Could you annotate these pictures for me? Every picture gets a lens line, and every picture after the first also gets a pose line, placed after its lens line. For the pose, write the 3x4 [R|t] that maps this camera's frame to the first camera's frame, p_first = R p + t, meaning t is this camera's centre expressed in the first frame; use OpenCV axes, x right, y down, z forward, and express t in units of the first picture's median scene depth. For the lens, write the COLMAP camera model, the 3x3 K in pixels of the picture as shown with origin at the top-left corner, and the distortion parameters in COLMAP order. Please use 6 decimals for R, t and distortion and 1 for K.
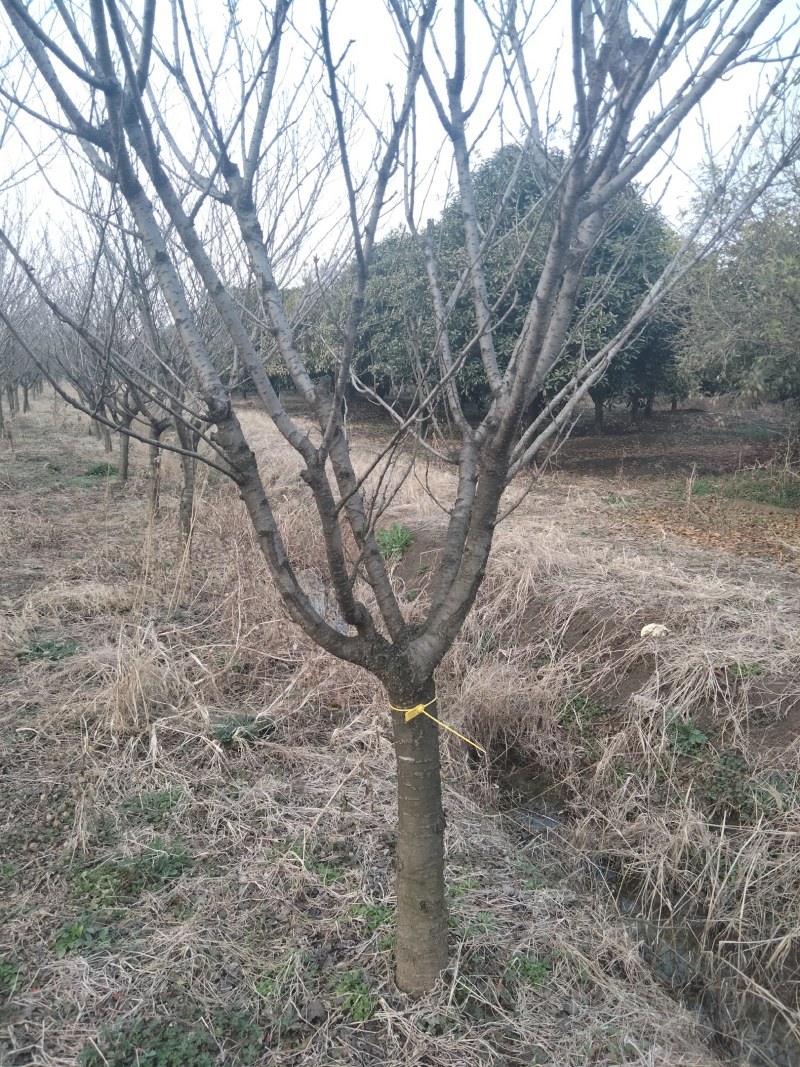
lens RADIAL K [[792.0, 0, 394.4], [0, 792.0, 539.2], [0, 0, 1]] dist [0.011857, -0.009696]
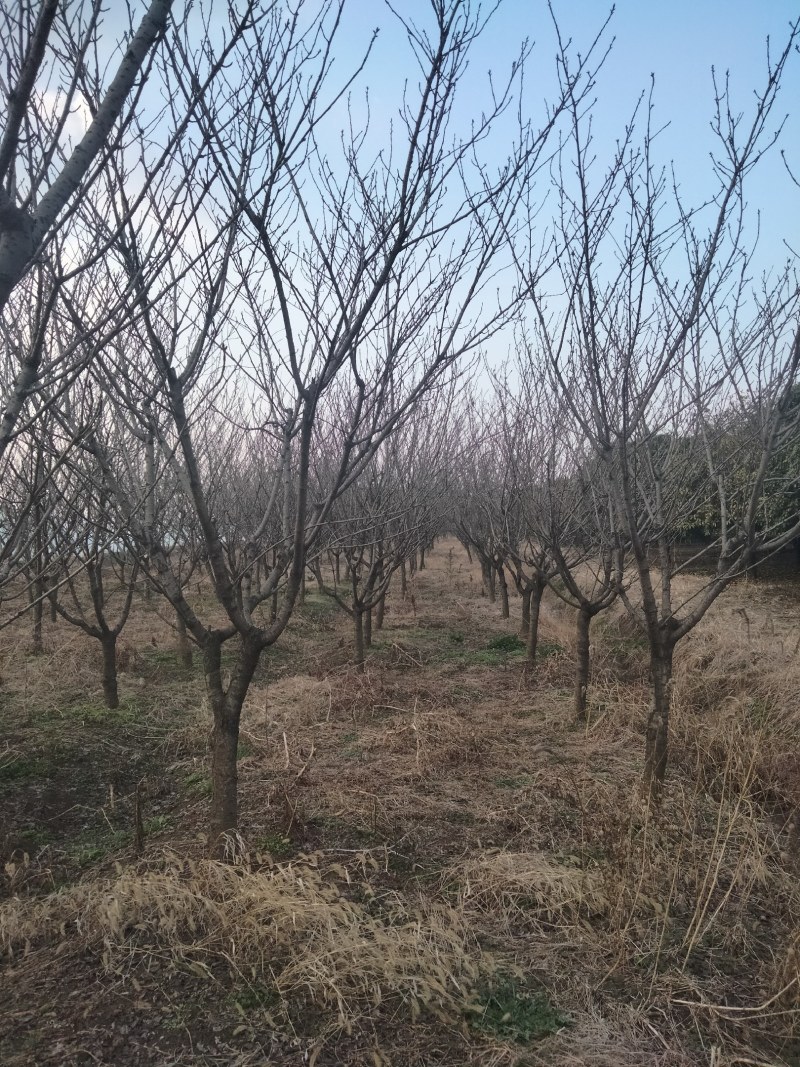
lens RADIAL K [[792.0, 0, 397.9], [0, 792.0, 531.7], [0, 0, 1]] dist [0.011857, -0.009696]
pose [[0.899934, -0.024713, -0.435326, -0.094728], [-0.060979, 0.981448, -0.181774, -0.048508], [0.431742, 0.190130, 0.881731, 0.134817]]
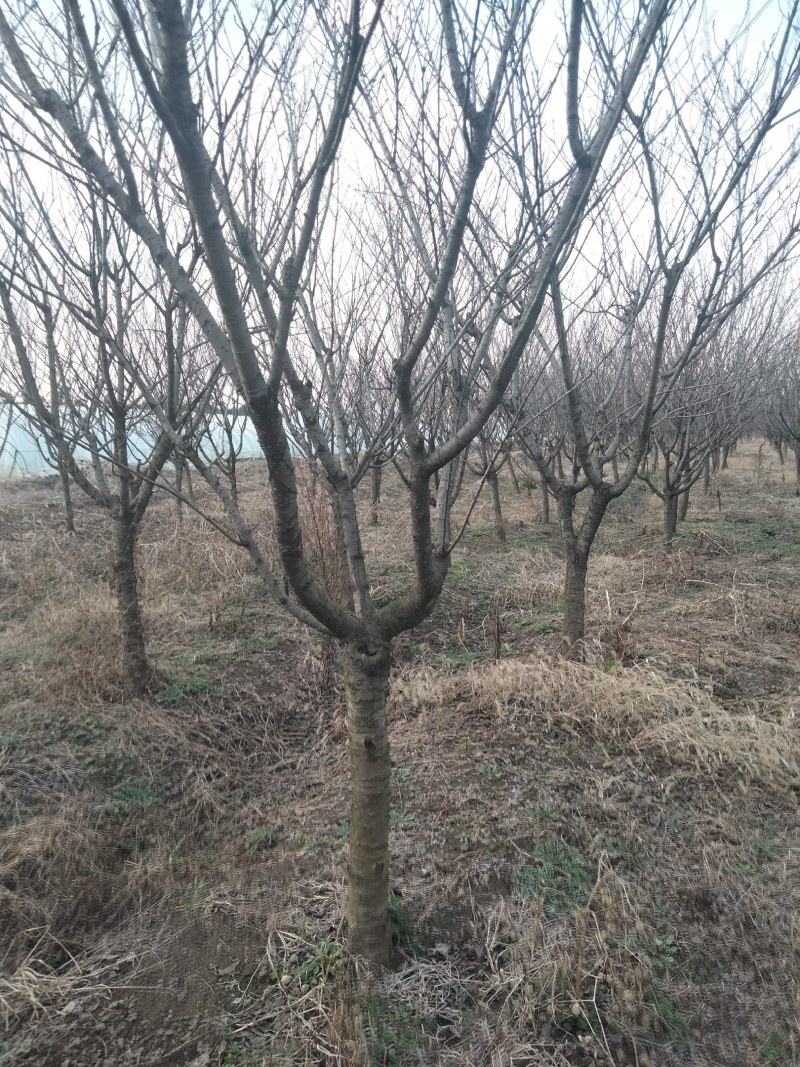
lens RADIAL K [[792.0, 0, 396.0], [0, 792.0, 532.4], [0, 0, 1]] dist [0.011857, -0.009696]
pose [[0.692674, 0.070299, -0.717817, -0.081563], [-0.126322, 0.991680, -0.024778, -0.014690], [0.710103, 0.107839, 0.695791, 0.058904]]
